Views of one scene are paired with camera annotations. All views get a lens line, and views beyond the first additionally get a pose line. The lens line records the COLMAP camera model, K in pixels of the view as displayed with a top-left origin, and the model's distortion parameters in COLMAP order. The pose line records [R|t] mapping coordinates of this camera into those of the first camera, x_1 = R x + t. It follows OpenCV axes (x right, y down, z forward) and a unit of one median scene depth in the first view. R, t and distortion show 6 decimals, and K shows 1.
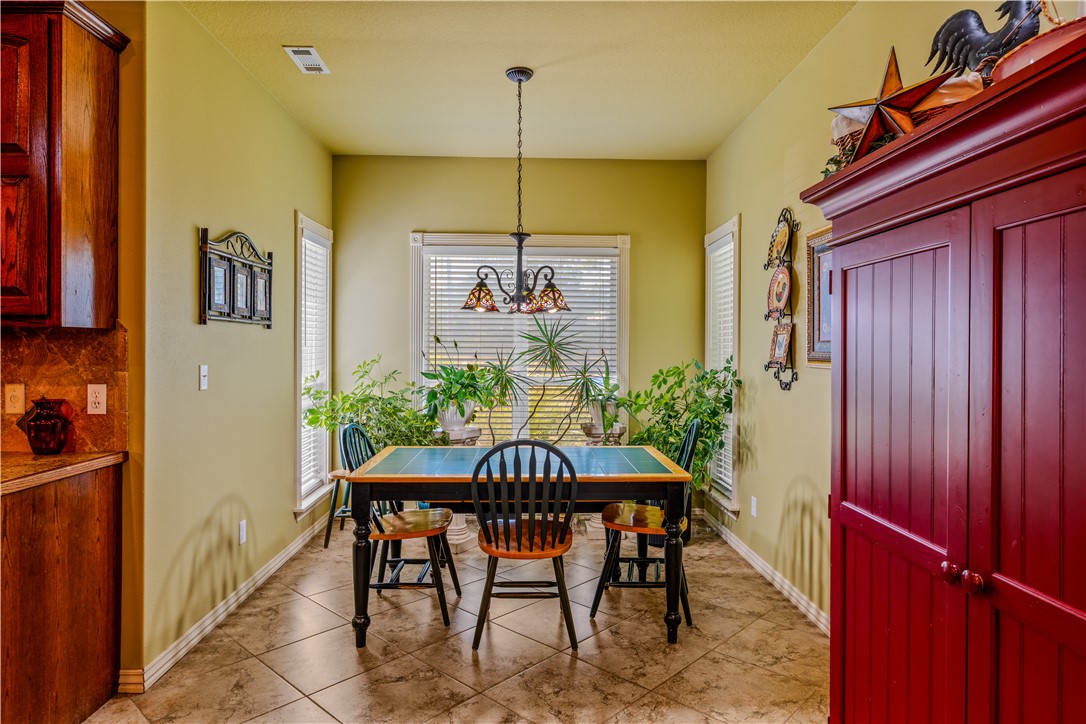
lens RADIAL K [[655.8, 0, 544.0], [0, 655.8, 350.5], [0, 0, 1]] dist [-0.001752, -0.001659]
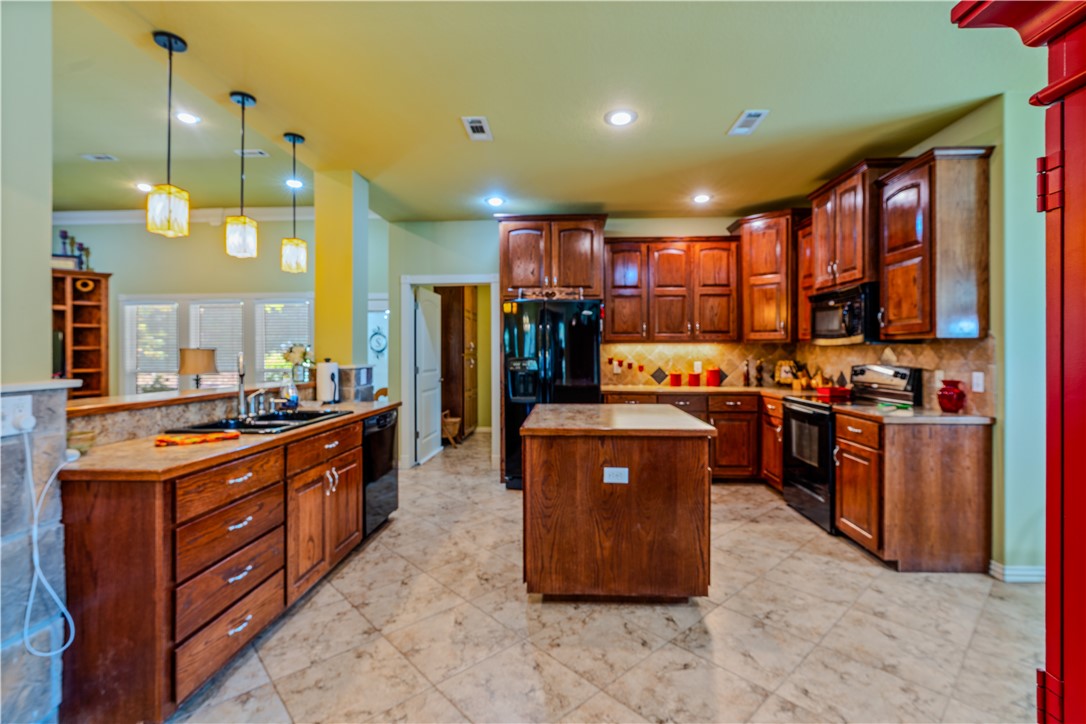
lens RADIAL K [[490.7, 0, 546.1], [0, 490.7, 349.4], [0, 0, 1]] dist [-0.004805, 0.000920]
pose [[-0.073614, -0.006371, -0.997266, 0.506845], [-0.001818, 0.999979, -0.006254, 0.004275], [0.997285, 0.001353, -0.073624, 0.040259]]
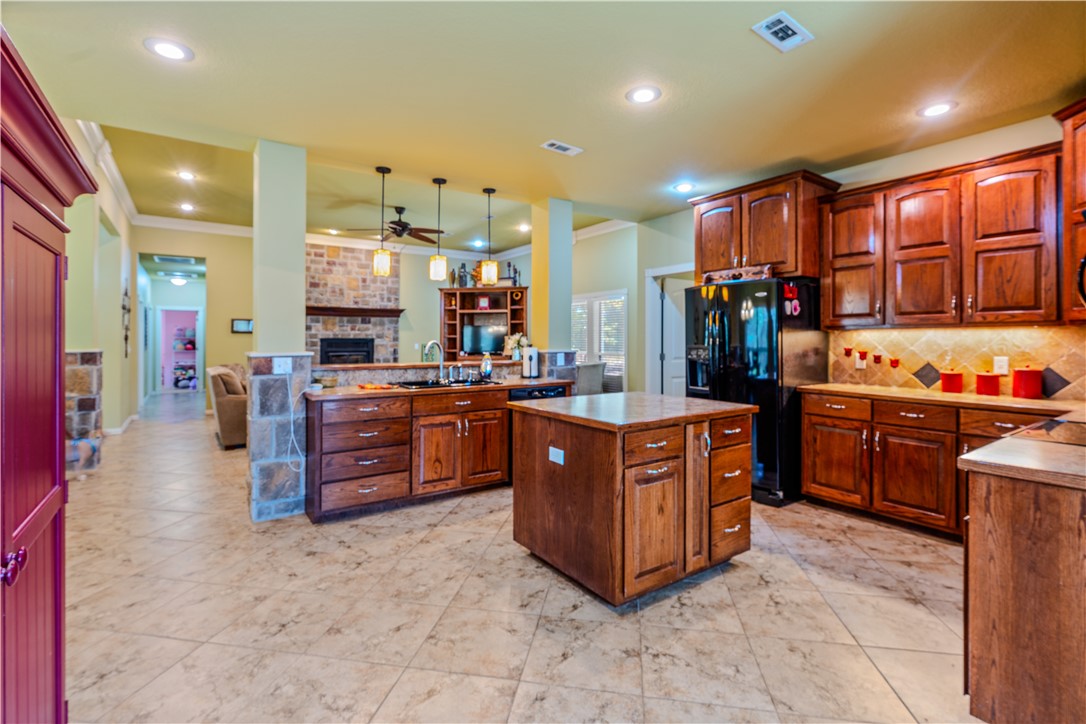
lens RADIAL K [[495.5, 0, 543.2], [0, 495.5, 337.8], [0, 0, 1]] dist [-0.004411, 0.000022]
pose [[-0.834509, -0.004106, -0.550979, 0.164685], [-0.004273, 0.999990, -0.000981, -0.000420], [0.550978, 0.001536, -0.834518, 0.878960]]
